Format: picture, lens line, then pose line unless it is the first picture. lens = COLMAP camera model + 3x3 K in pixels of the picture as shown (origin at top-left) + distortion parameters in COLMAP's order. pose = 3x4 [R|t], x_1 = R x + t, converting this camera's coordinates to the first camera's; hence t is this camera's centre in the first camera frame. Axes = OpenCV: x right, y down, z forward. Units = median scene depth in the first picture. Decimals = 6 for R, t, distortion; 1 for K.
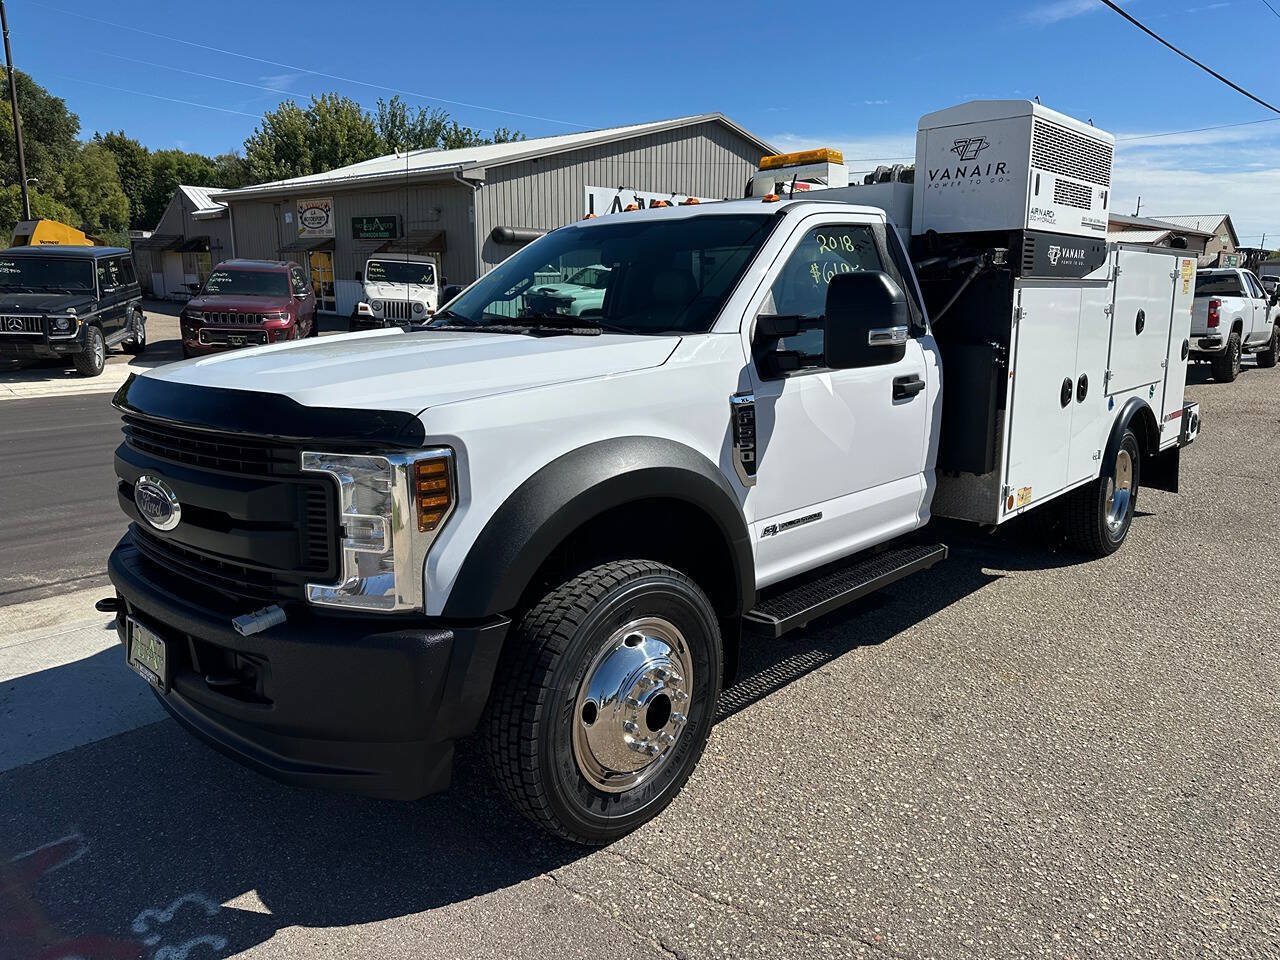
lens RADIAL K [[900.2, 0, 635.8], [0, 900.2, 489.7], [0, 0, 1]] dist [0.074086, -0.085040]
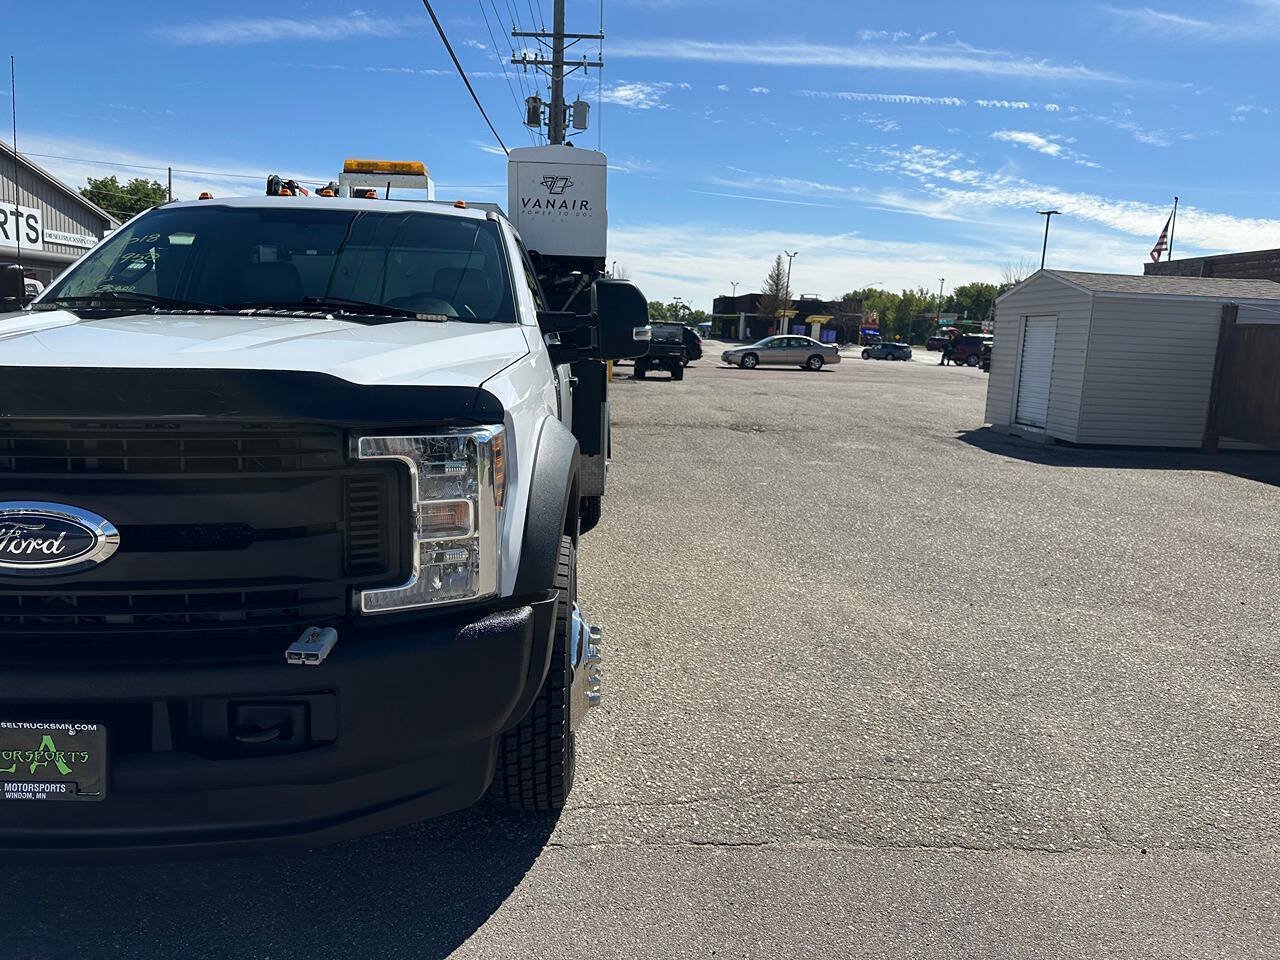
lens RADIAL K [[900.2, 0, 639.9], [0, 900.2, 488.3], [0, 0, 1]] dist [0.074086, -0.085040]
pose [[0.697767, -0.097524, 0.709655, -0.716448], [0.118886, 0.992716, 0.019529, 0.019056], [-0.706390, 0.070741, 0.704278, 0.181648]]
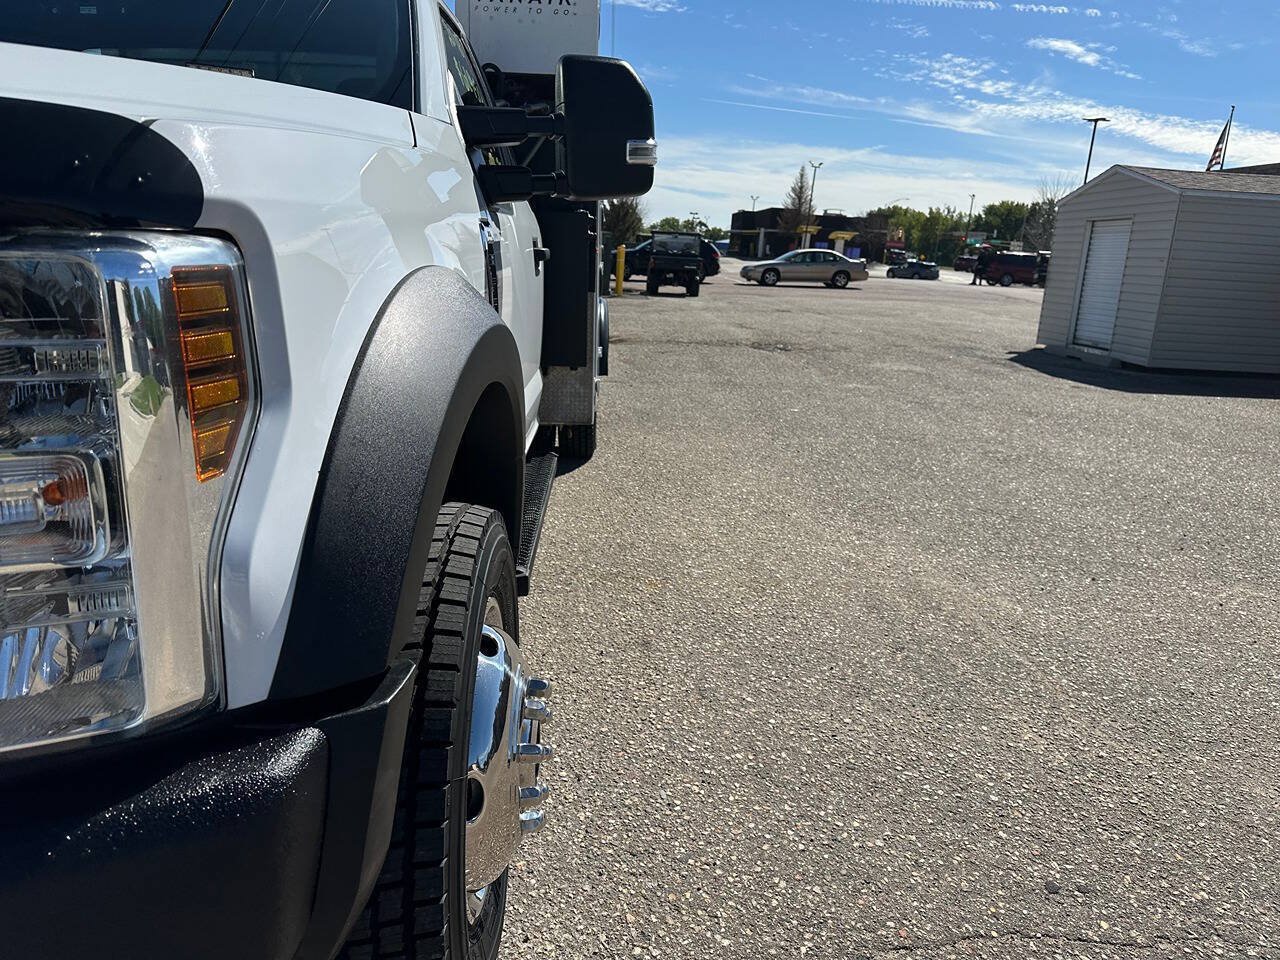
lens RADIAL K [[900.2, 0, 633.7], [0, 900.2, 490.2], [0, 0, 1]] dist [0.074086, -0.085040]
pose [[0.713105, -0.148309, 0.685191, -0.315928], [0.106858, 0.988941, 0.102844, 0.027528], [-0.692866, -0.000121, 0.721066, 0.554907]]
